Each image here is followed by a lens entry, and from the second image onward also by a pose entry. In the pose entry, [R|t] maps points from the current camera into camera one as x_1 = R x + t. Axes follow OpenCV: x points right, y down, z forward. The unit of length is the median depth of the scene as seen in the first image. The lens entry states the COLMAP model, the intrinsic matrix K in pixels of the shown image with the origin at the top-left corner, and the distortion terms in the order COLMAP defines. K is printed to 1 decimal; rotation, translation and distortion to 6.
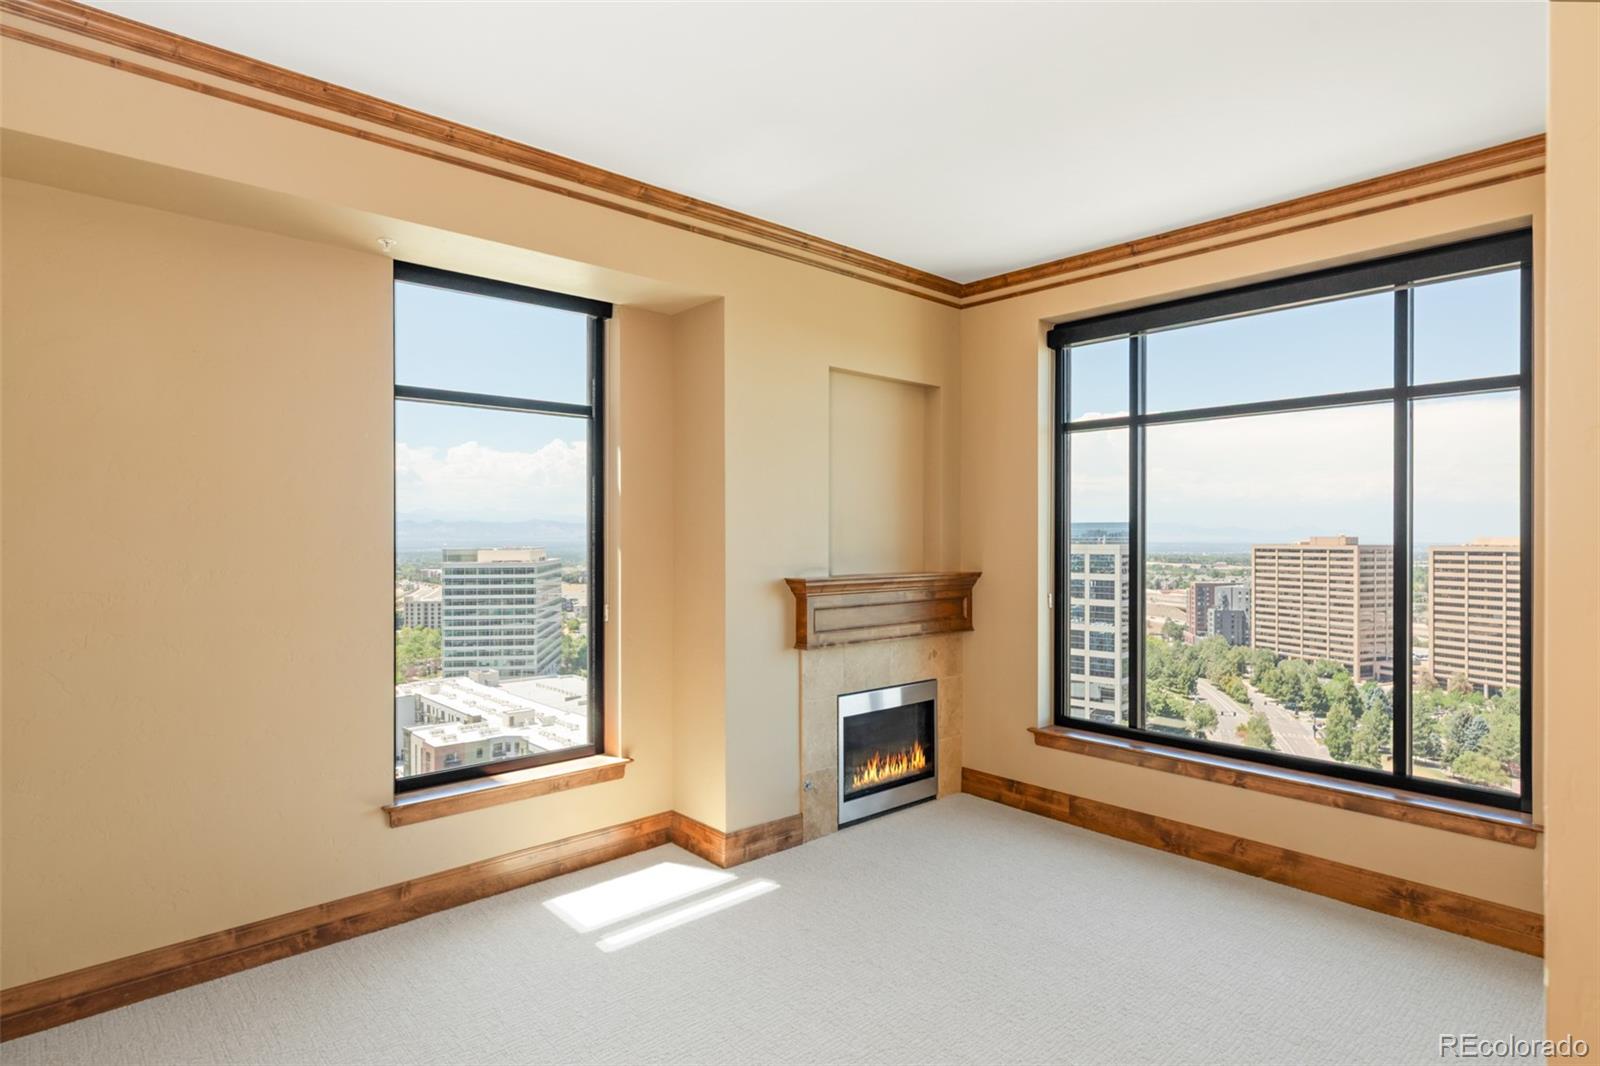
lens RADIAL K [[867.1, 0, 797.2], [0, 867.1, 527.5], [0, 0, 1]] dist [0.002737, 0.000880]
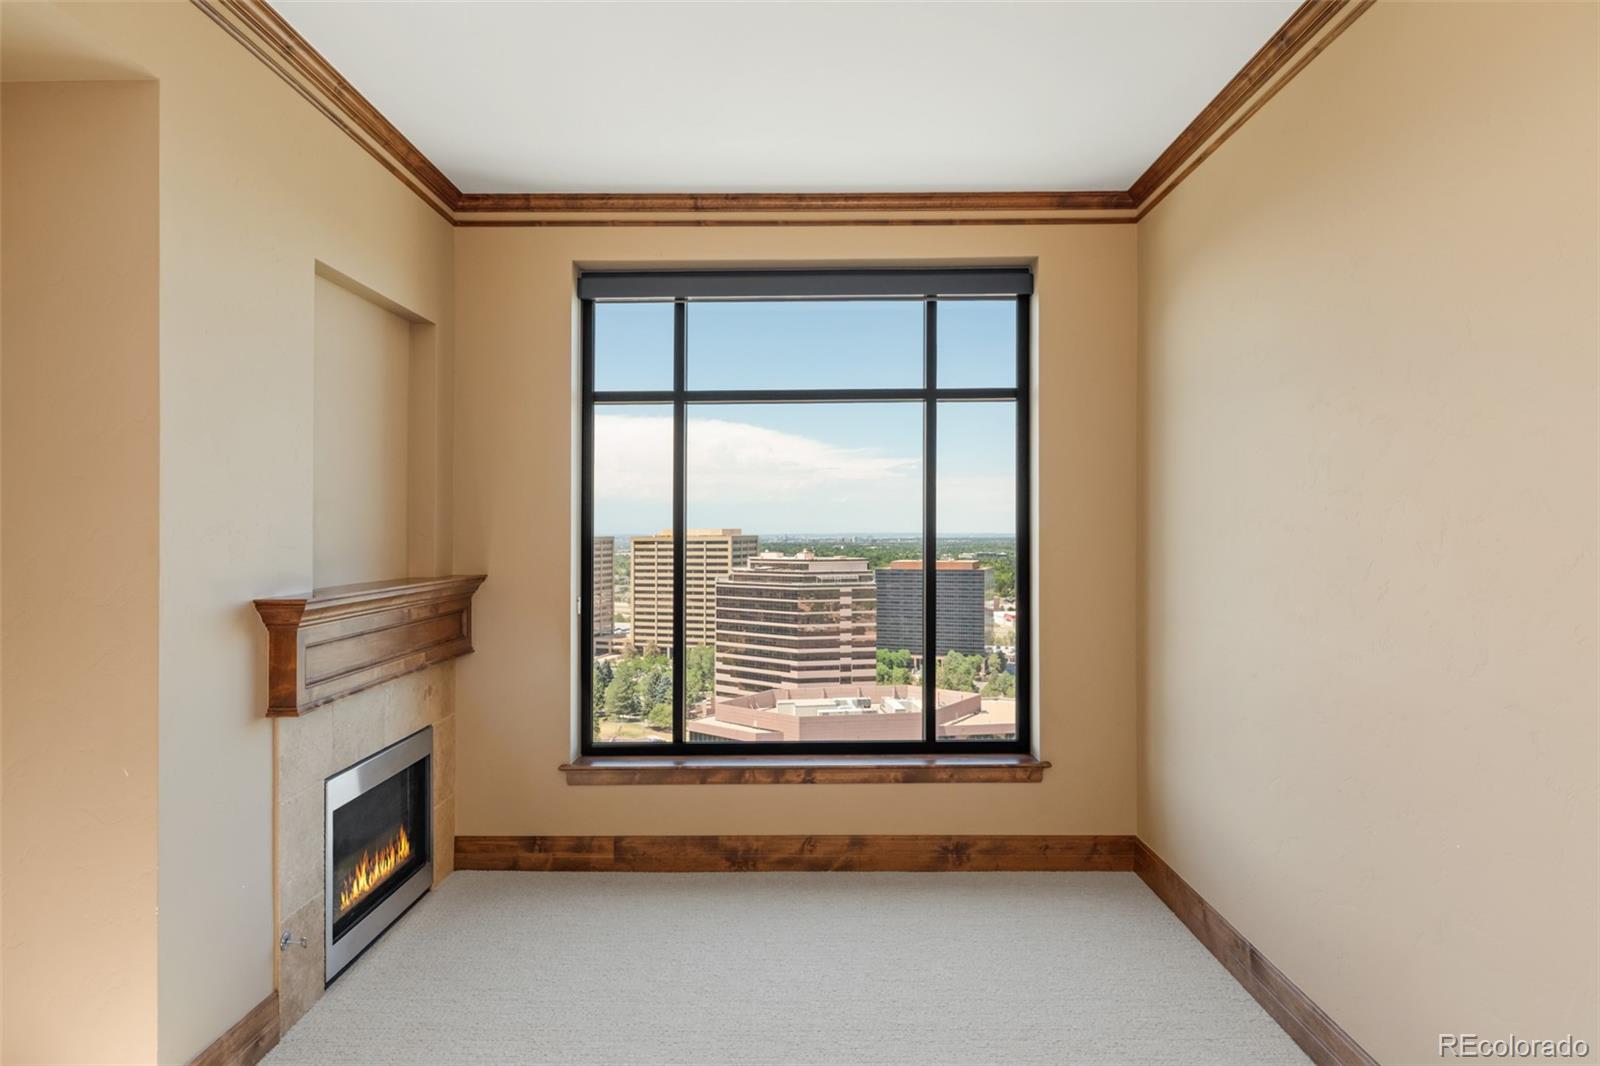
lens RADIAL K [[874.6, 0, 809.2], [0, 874.6, 515.1], [0, 0, 1]] dist [0.003204, 0.001340]
pose [[0.667644, 0.004179, 0.744469, -0.189665], [0.001936, 0.999971, -0.007349, 0.005422], [-0.744478, 0.006348, 0.667617, 0.298115]]
